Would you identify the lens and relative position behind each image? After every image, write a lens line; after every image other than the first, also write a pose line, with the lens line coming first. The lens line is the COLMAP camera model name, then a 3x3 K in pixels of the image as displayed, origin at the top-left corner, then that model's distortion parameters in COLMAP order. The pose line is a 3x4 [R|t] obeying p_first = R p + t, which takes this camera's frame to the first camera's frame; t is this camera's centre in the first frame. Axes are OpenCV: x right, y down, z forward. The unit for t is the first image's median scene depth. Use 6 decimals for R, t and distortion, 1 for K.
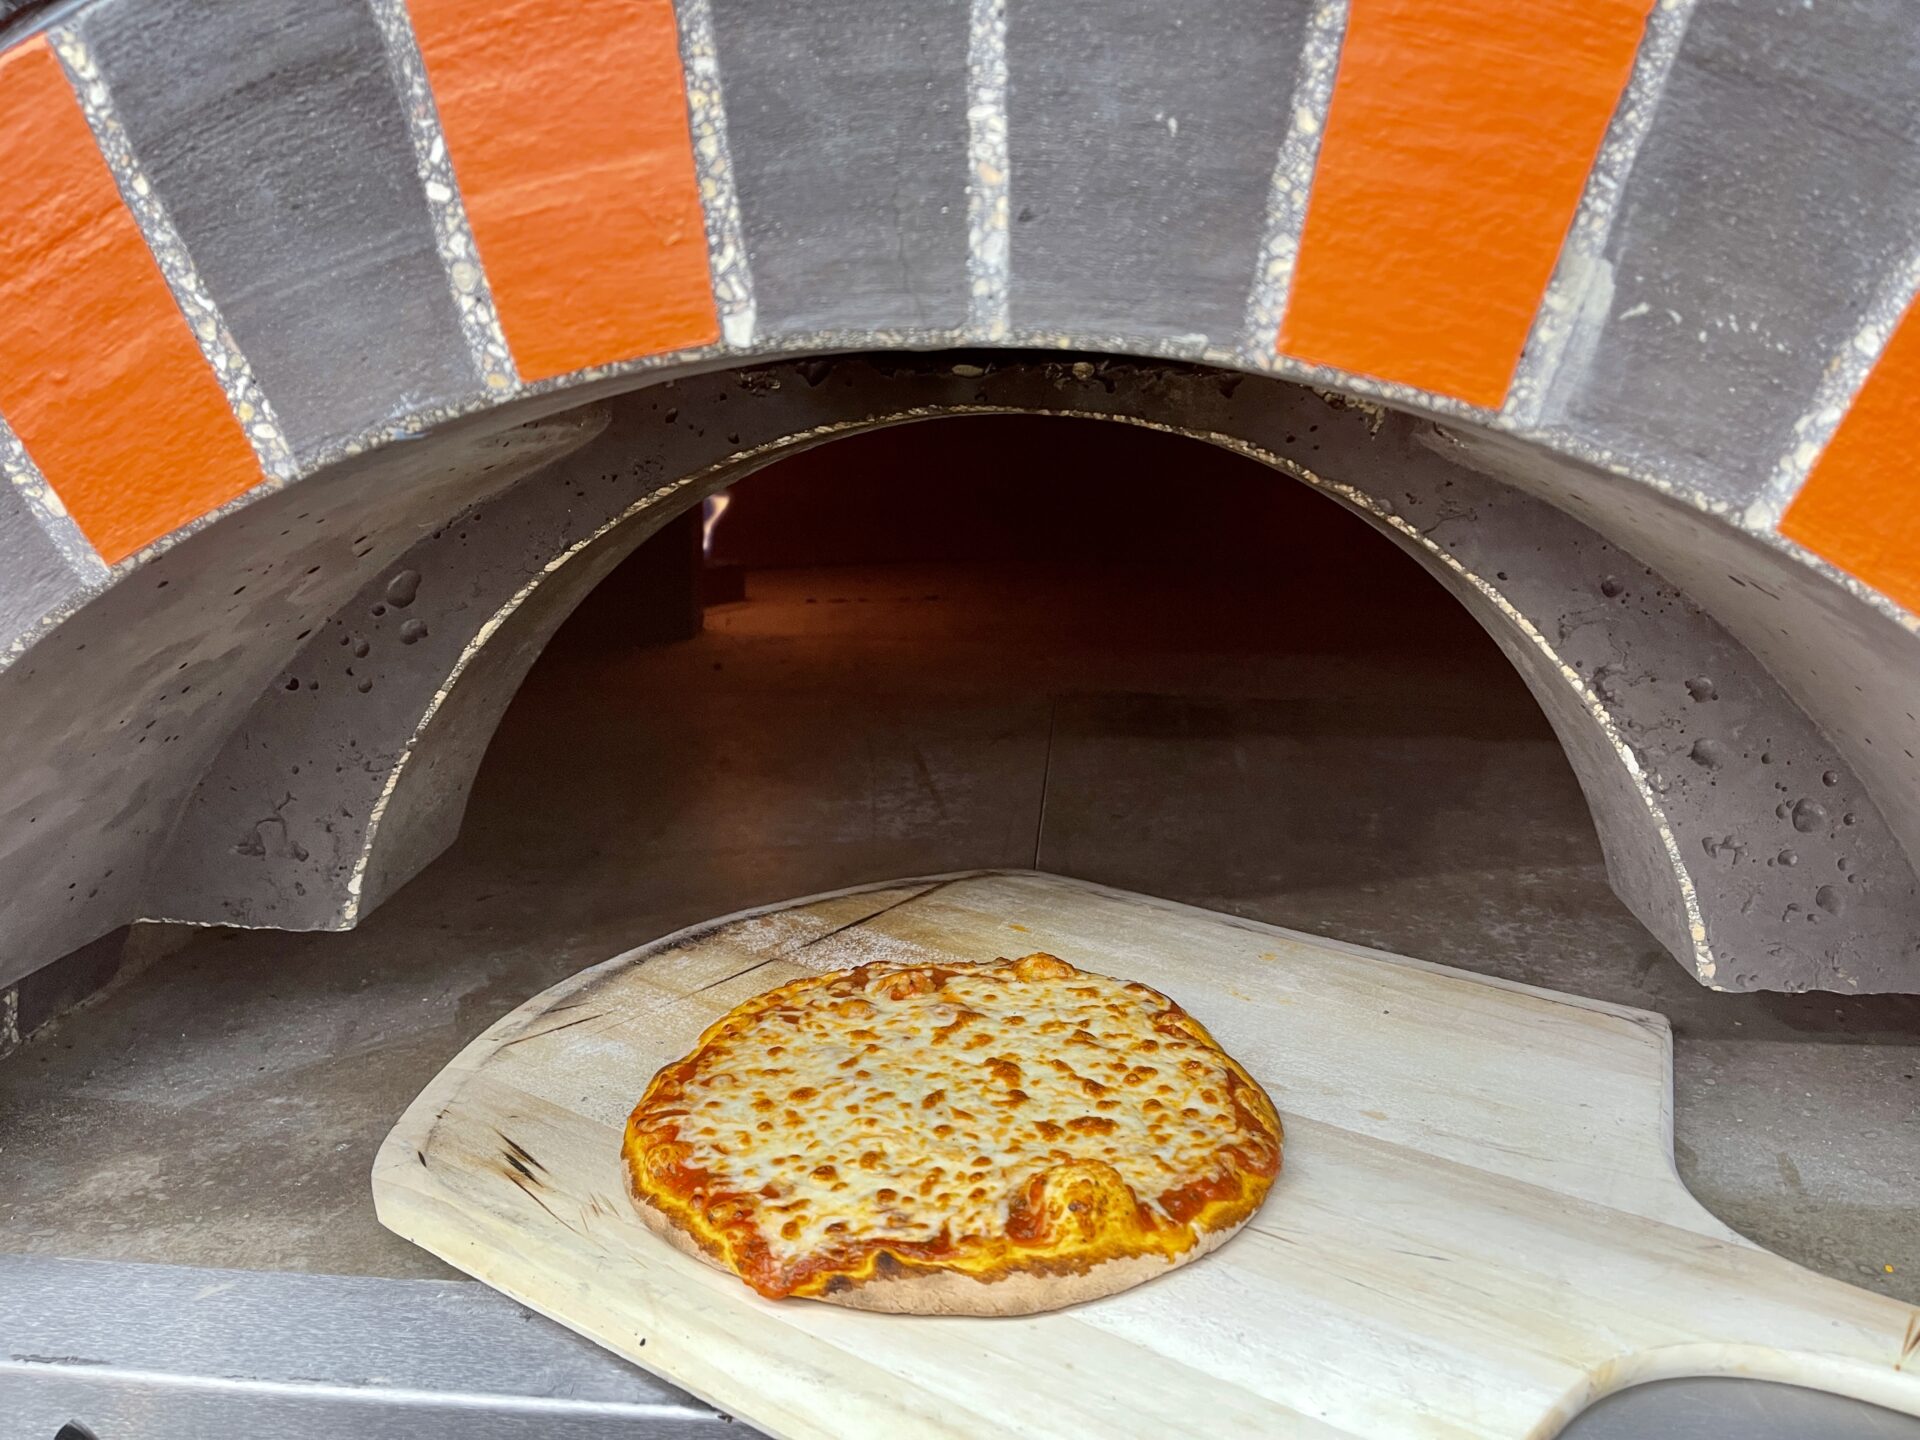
lens RADIAL K [[1474.6, 0, 959.1], [0, 1474.6, 746.2], [0, 0, 1]] dist [0.046125, 0.018808]
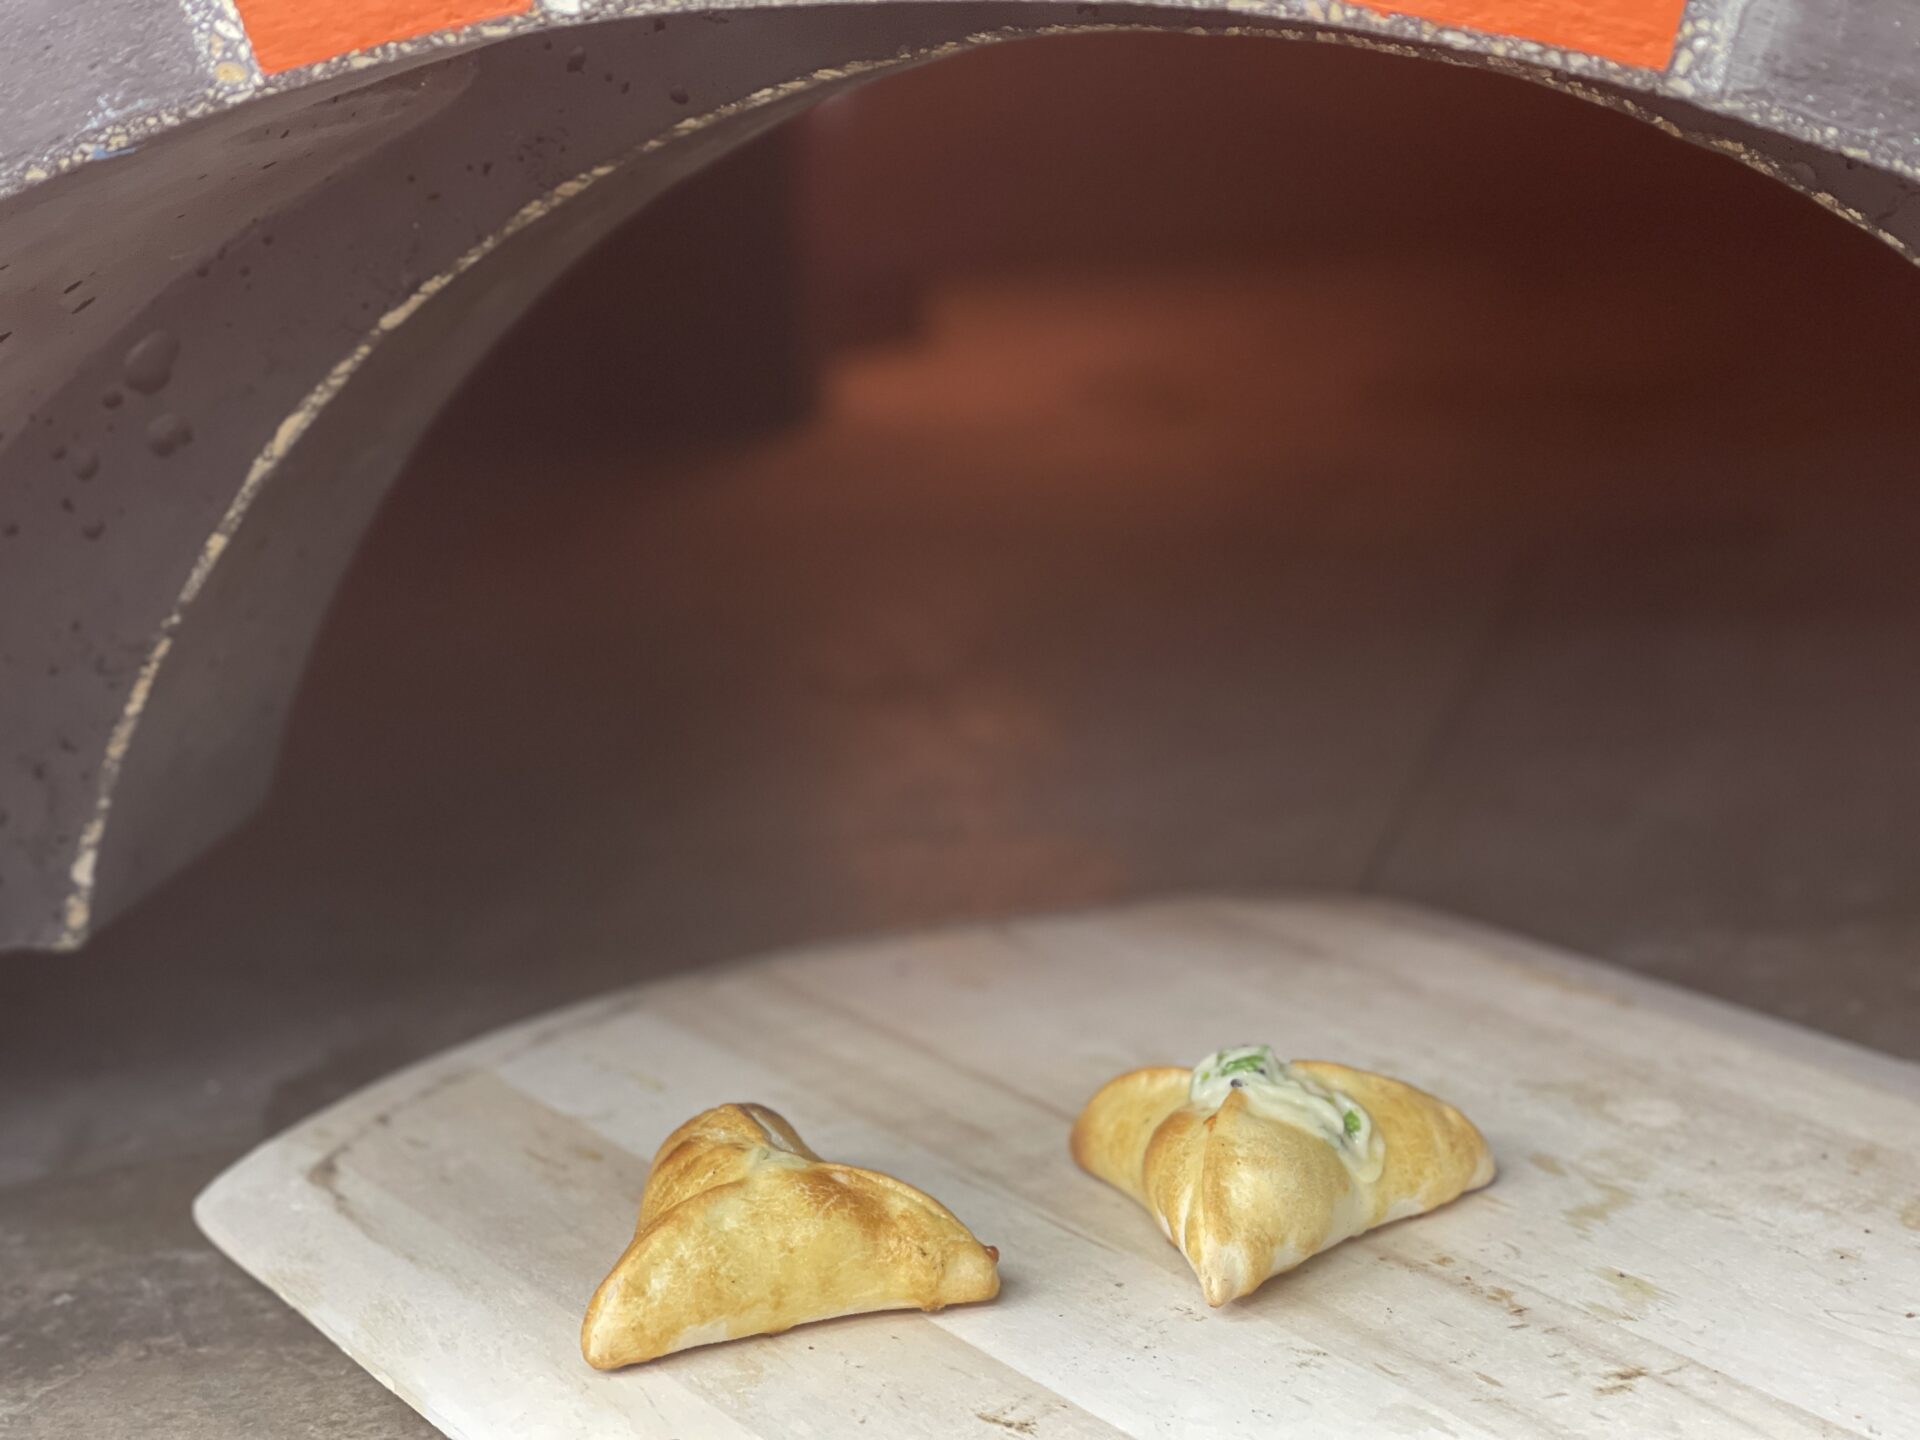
lens RADIAL K [[3532.3, 0, 956.2], [0, 3532.3, 719.8], [0, 0, 1]] dist [0.218030, 0.000000]
pose [[0.986295, -0.006965, -0.164845, 0.295209], [0.008674, 0.999916, 0.009644, 0.042484], [0.164764, -0.010942, 0.986272, -0.594791]]
